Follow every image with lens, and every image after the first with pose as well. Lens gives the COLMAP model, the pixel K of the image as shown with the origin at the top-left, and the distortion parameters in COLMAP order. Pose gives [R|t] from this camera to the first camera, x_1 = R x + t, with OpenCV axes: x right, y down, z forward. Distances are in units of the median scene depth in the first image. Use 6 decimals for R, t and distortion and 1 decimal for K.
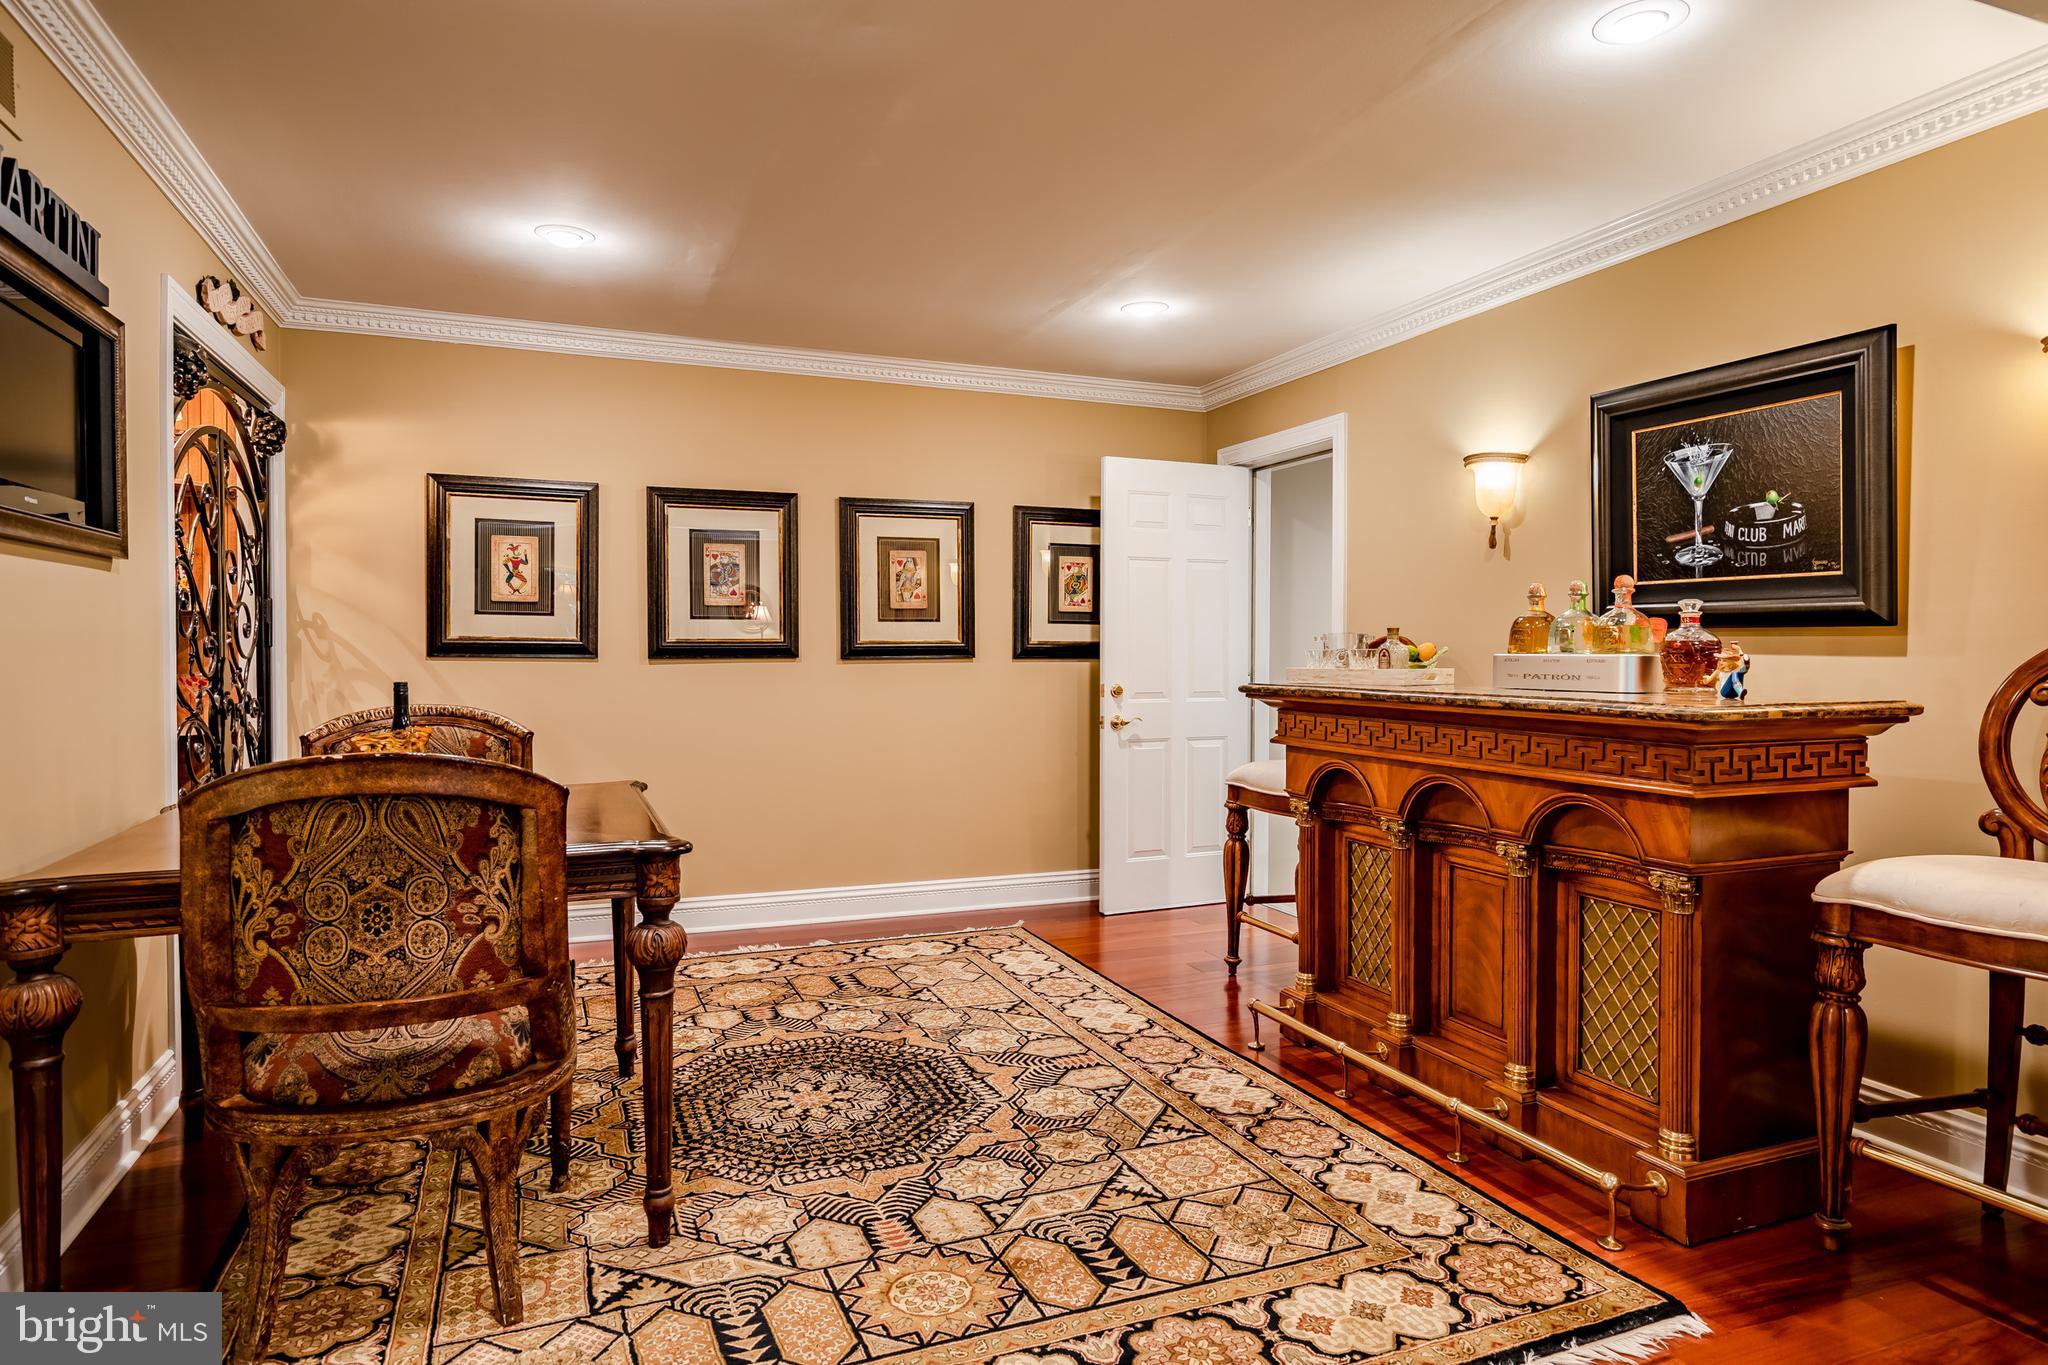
lens RADIAL K [[1187.6, 0, 1039.4], [0, 1187.6, 683.2], [0, 0, 1]] dist [0.000949, -0.000780]
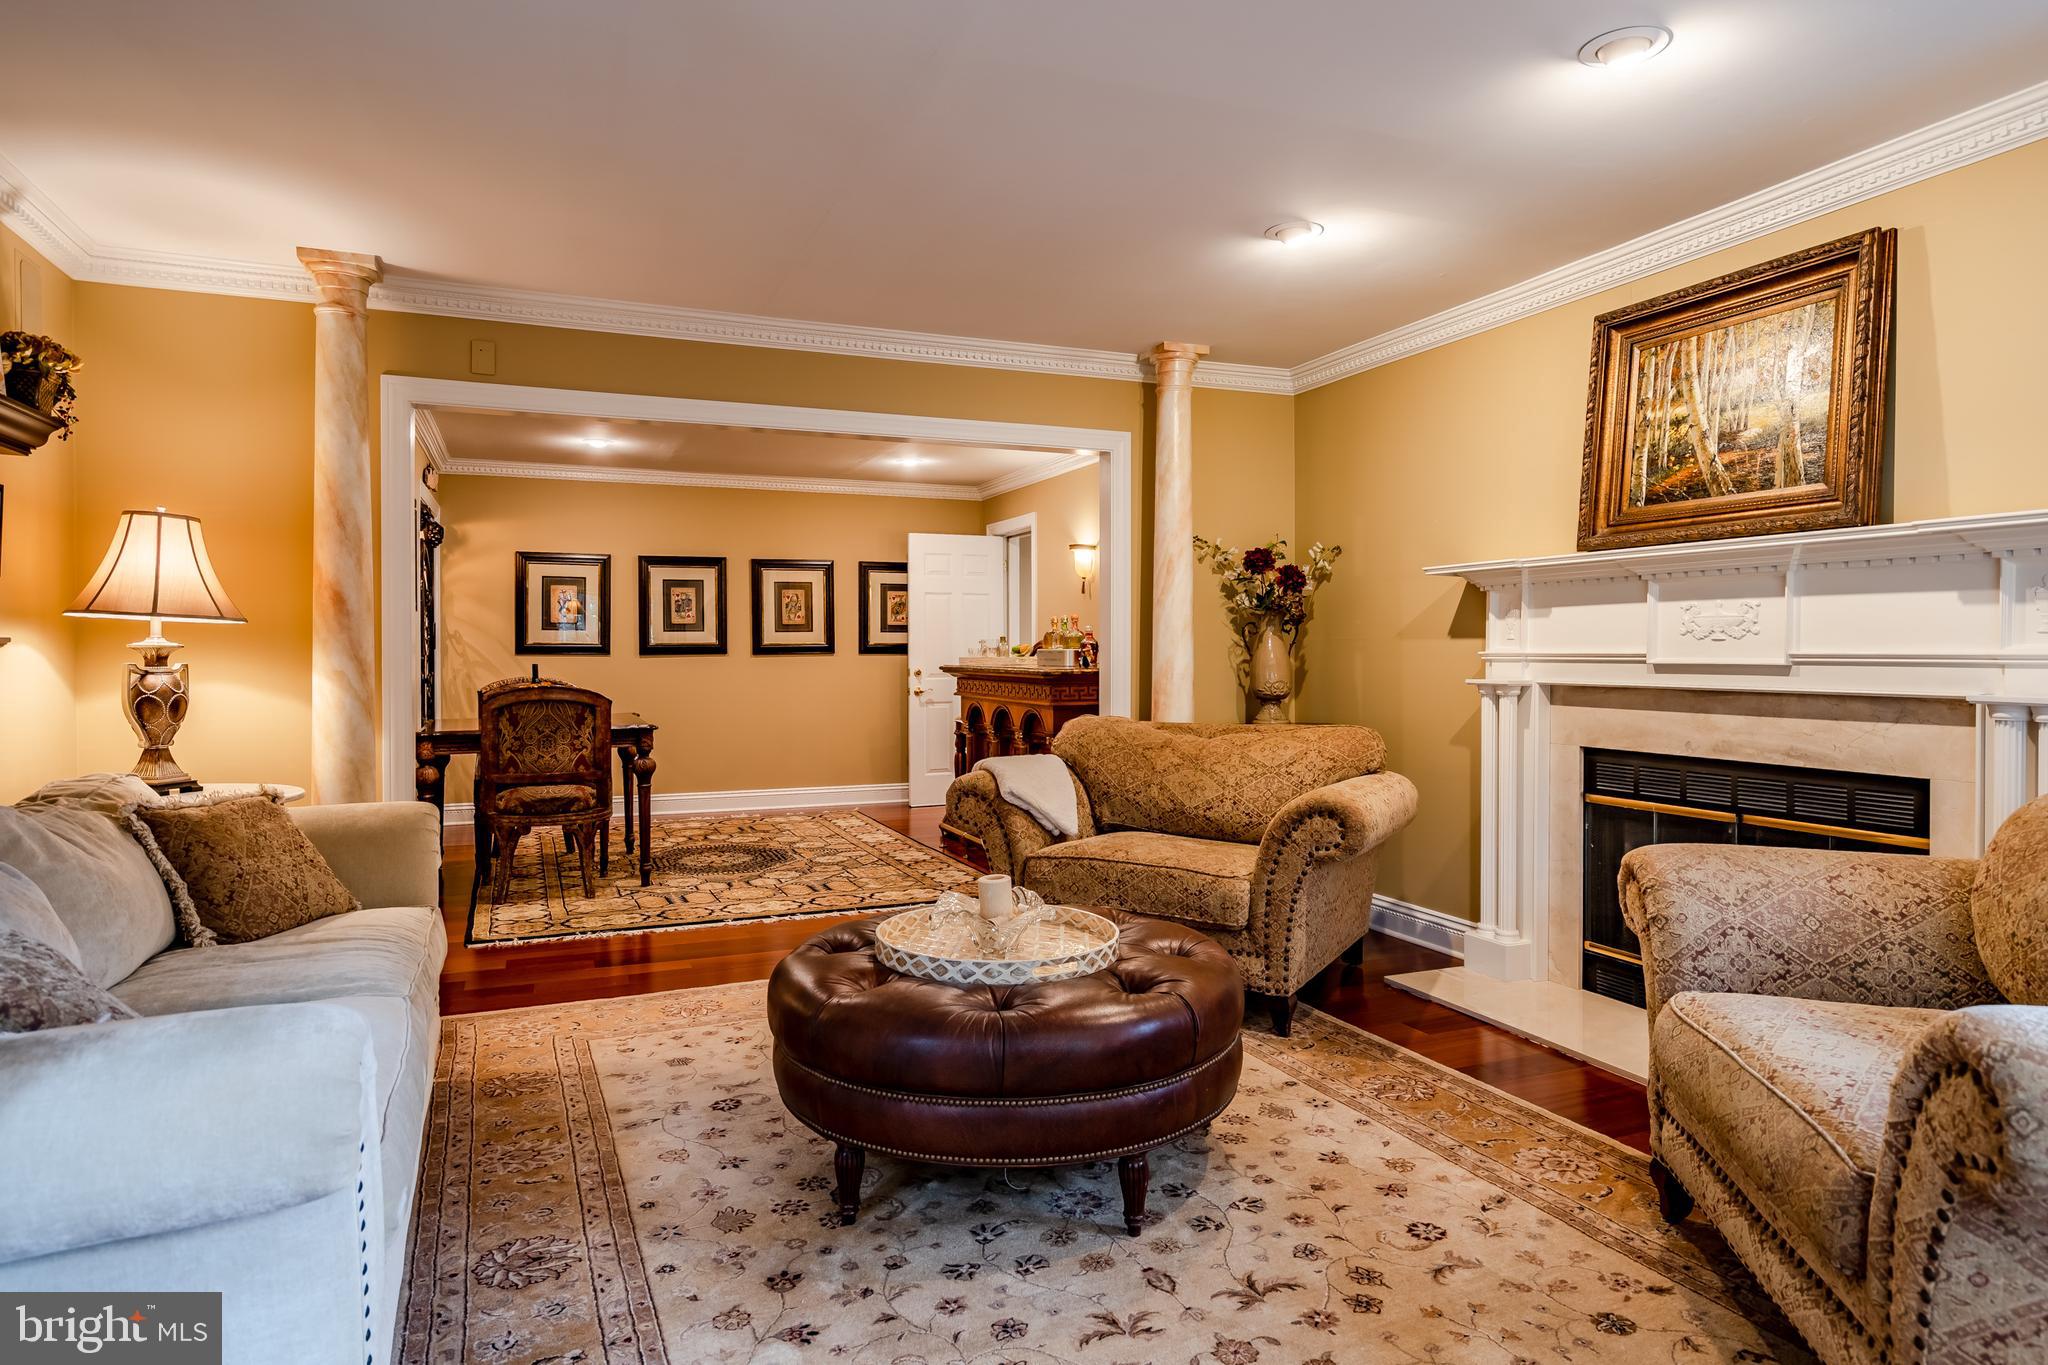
lens RADIAL K [[1187.6, 0, 1007.3], [0, 1187.6, 666.3], [0, 0, 1]] dist [0.000949, -0.000780]
pose [[0.999879, -0.005098, -0.014692, 0.226444], [0.004918, 0.999913, -0.012232, 0.019500], [0.014753, 0.012158, 0.999817, -0.703570]]
